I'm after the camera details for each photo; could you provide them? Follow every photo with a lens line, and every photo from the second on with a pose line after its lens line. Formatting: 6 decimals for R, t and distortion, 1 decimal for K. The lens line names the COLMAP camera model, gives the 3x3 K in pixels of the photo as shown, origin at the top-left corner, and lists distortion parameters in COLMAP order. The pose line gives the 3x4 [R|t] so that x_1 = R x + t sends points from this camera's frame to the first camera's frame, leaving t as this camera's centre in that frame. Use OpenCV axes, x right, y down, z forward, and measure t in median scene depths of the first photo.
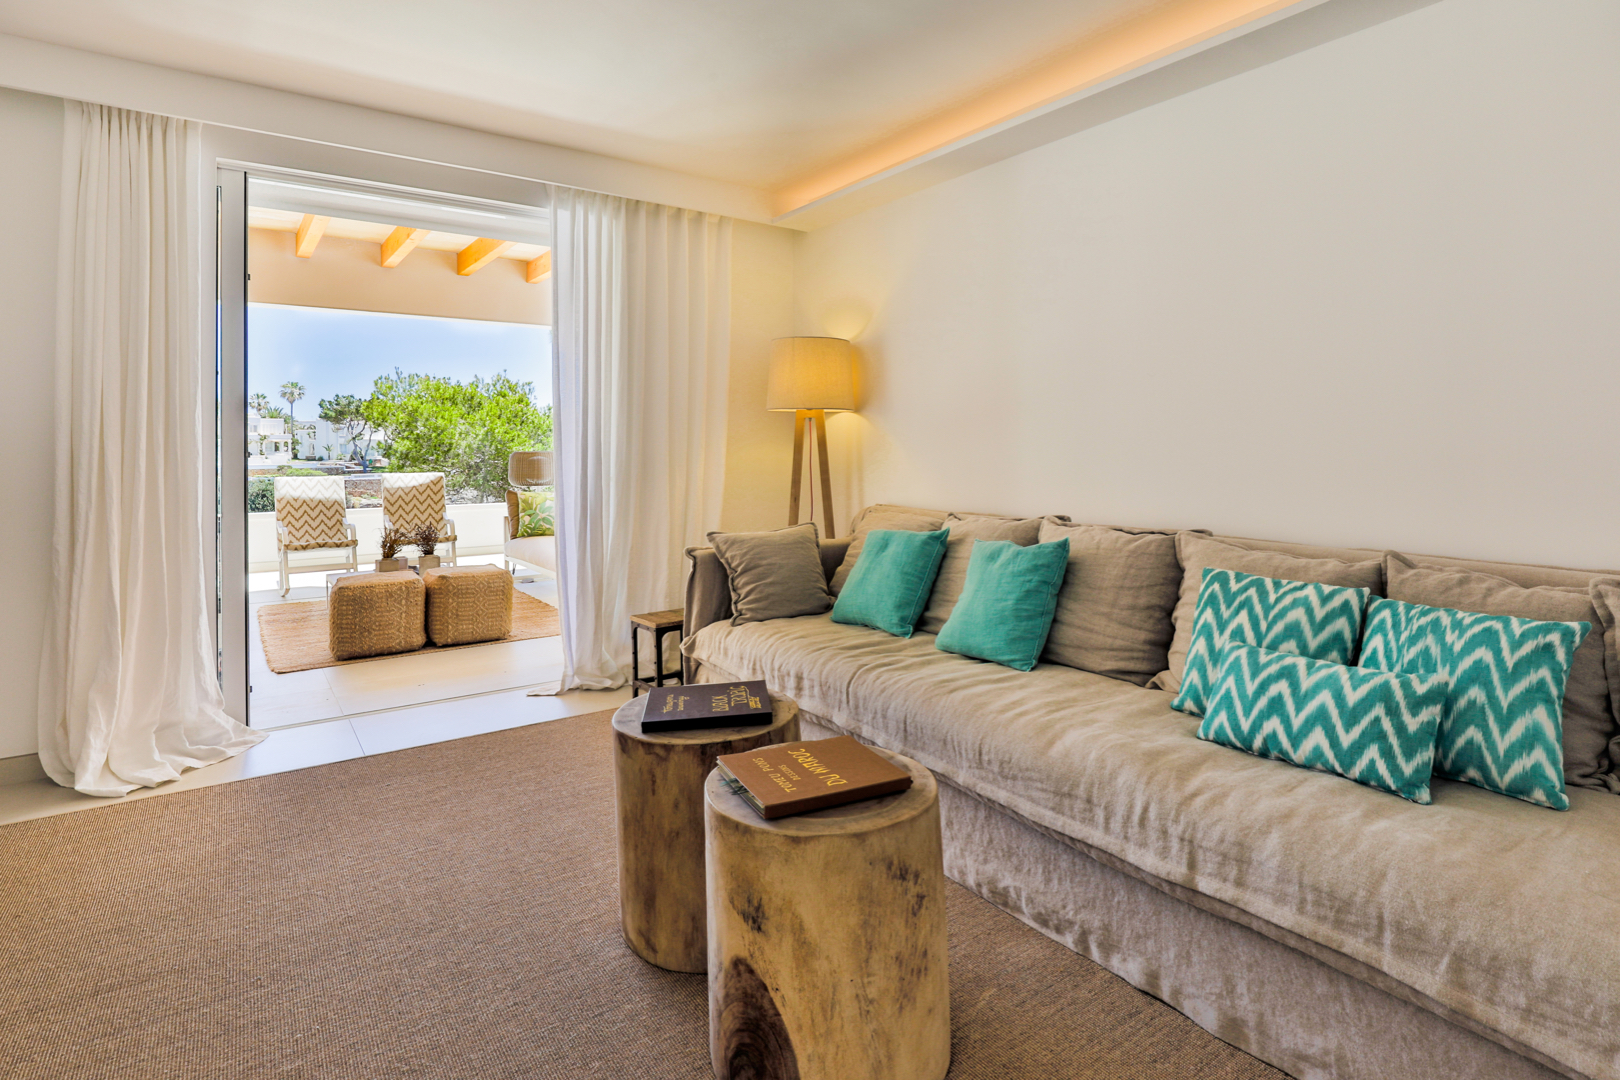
lens RADIAL K [[815.4, 0, 817.0], [0, 815.4, 442.1], [0, 0, 1]] dist [-0.003976, -0.003512]
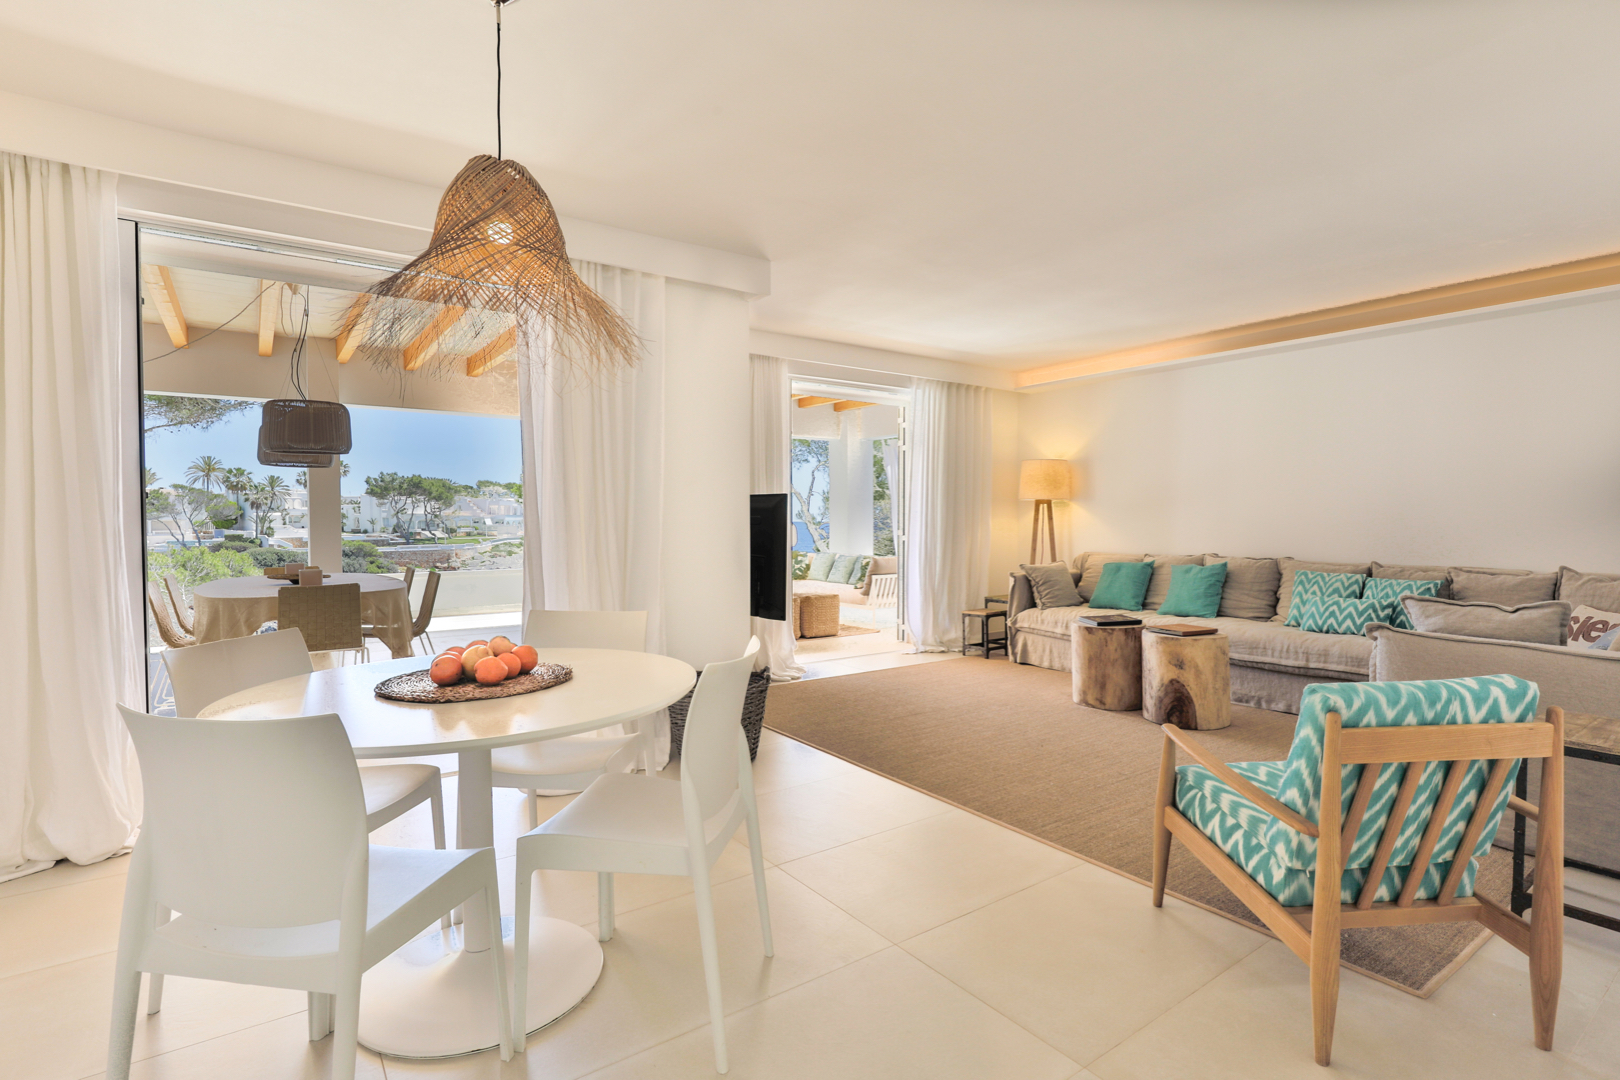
lens RADIAL K [[777.7, 0, 804.8], [0, 777.7, 537.9], [0, 0, 1]] dist [-0.015125, 0.003926]
pose [[0.999981, -0.000898, -0.006127, -1.131530], [0.001075, 0.999581, 0.028927, -0.011516], [0.006098, -0.028933, 0.999563, -1.520309]]
